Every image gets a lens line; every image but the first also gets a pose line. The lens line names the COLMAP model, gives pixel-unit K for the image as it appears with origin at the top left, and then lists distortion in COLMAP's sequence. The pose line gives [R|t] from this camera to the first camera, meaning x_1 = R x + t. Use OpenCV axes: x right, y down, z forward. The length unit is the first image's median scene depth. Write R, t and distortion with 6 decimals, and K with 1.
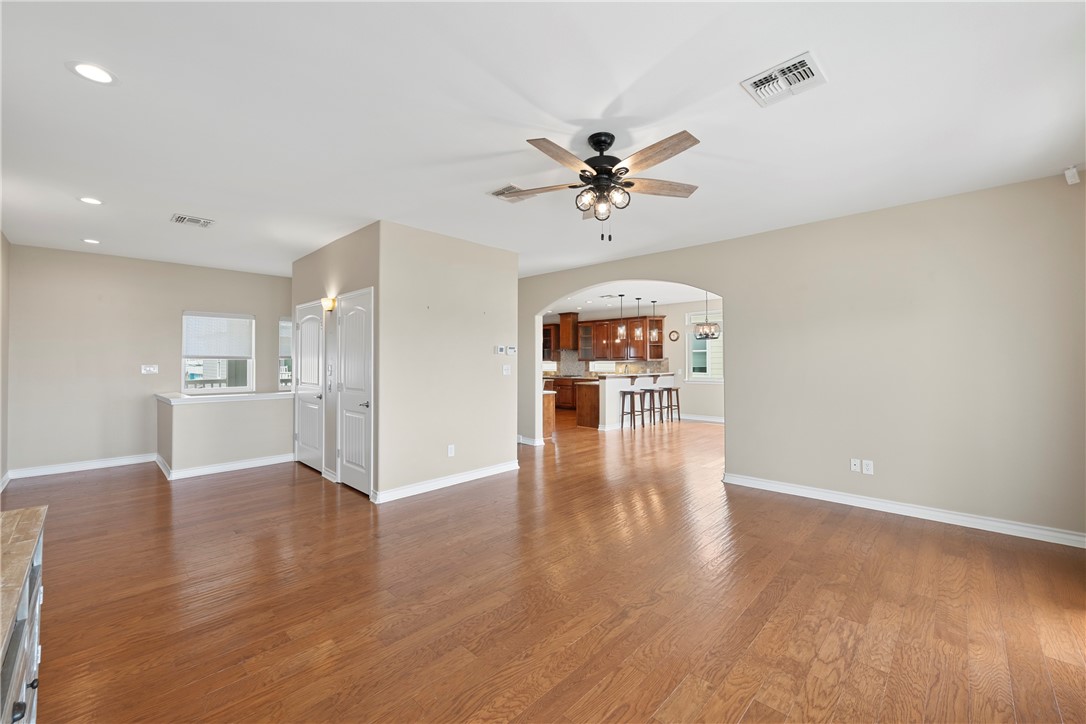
lens RADIAL K [[435.7, 0, 543.0], [0, 435.7, 362.0], [0, 0, 1]] dist [-0.000199, -0.000161]
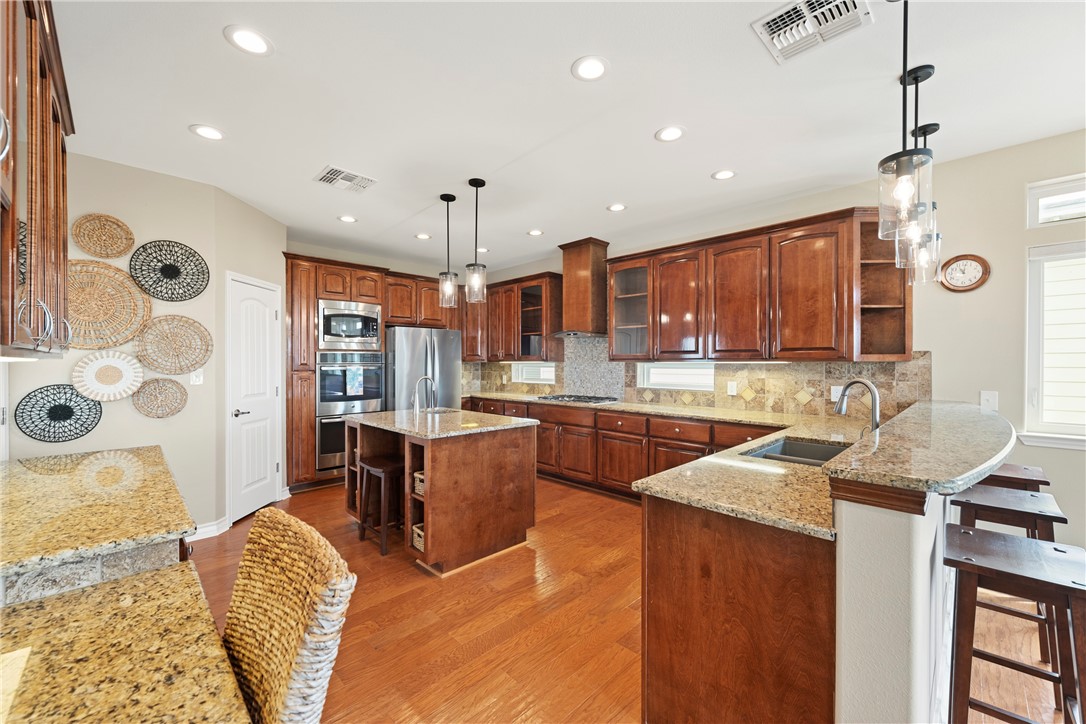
lens RADIAL K [[435.7, 0, 543.0], [0, 435.7, 362.0], [0, 0, 1]] dist [-0.000199, -0.000161]
pose [[0.999903, 0.000766, -0.013934, 0.027260], [-0.000717, 0.999994, 0.003510, -0.002845], [0.013936, -0.003500, 0.999897, 0.605511]]
